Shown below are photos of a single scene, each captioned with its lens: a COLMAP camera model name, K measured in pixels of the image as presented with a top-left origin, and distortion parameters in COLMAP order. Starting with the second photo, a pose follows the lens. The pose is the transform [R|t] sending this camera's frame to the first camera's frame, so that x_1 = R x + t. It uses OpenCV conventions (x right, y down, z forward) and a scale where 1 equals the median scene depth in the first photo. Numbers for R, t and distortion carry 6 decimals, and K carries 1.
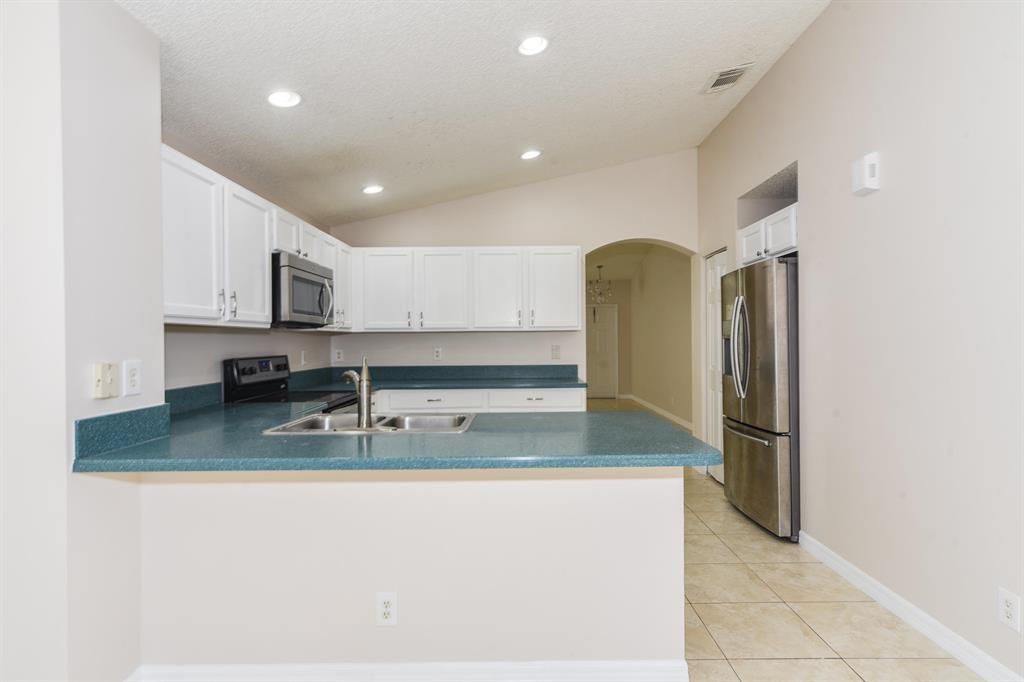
lens RADIAL K [[562.2, 0, 493.4], [0, 562.2, 339.7], [0, 0, 1]] dist [0.012325, 0.003812]
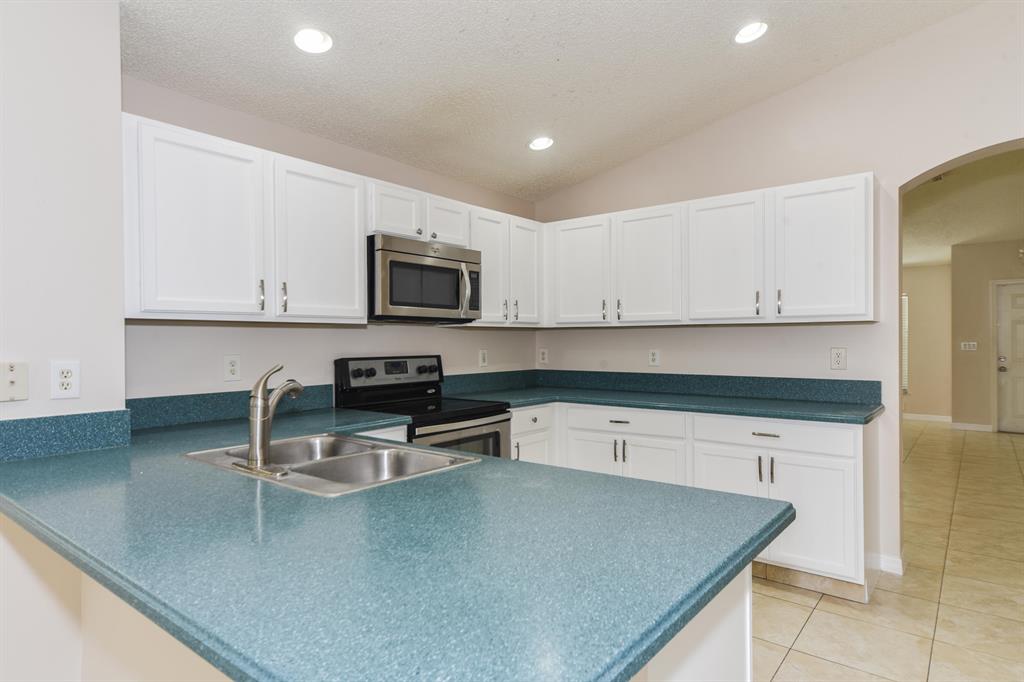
lens RADIAL K [[582.0, 0, 513.7], [0, 582.0, 342.0], [0, 0, 1]] dist [0.013855, 0.001657]
pose [[0.791002, 0.006448, -0.611780, 0.299138], [-0.000694, 0.999953, 0.009641, -0.001706], [0.611814, -0.007201, 0.790969, 0.407002]]
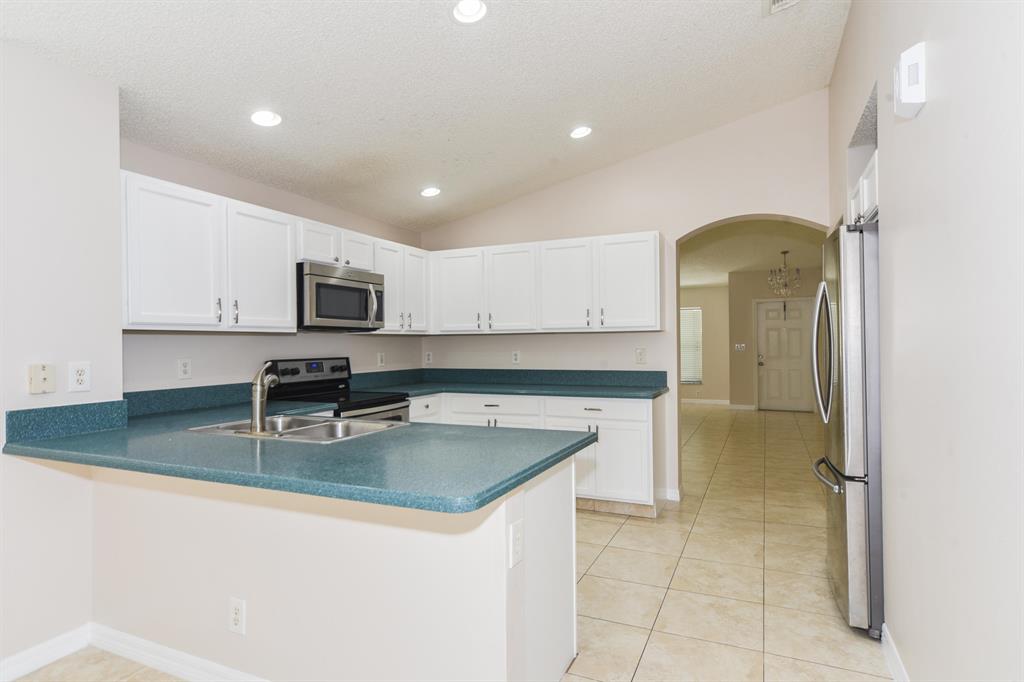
lens RADIAL K [[562.2, 0, 501.8], [0, 562.2, 341.5], [0, 0, 1]] dist [0.012325, 0.003812]
pose [[0.906327, -0.002213, -0.422571, 0.387018], [0.003092, 0.999994, 0.001394, -0.003182], [0.422566, -0.002570, 0.906329, 0.175705]]
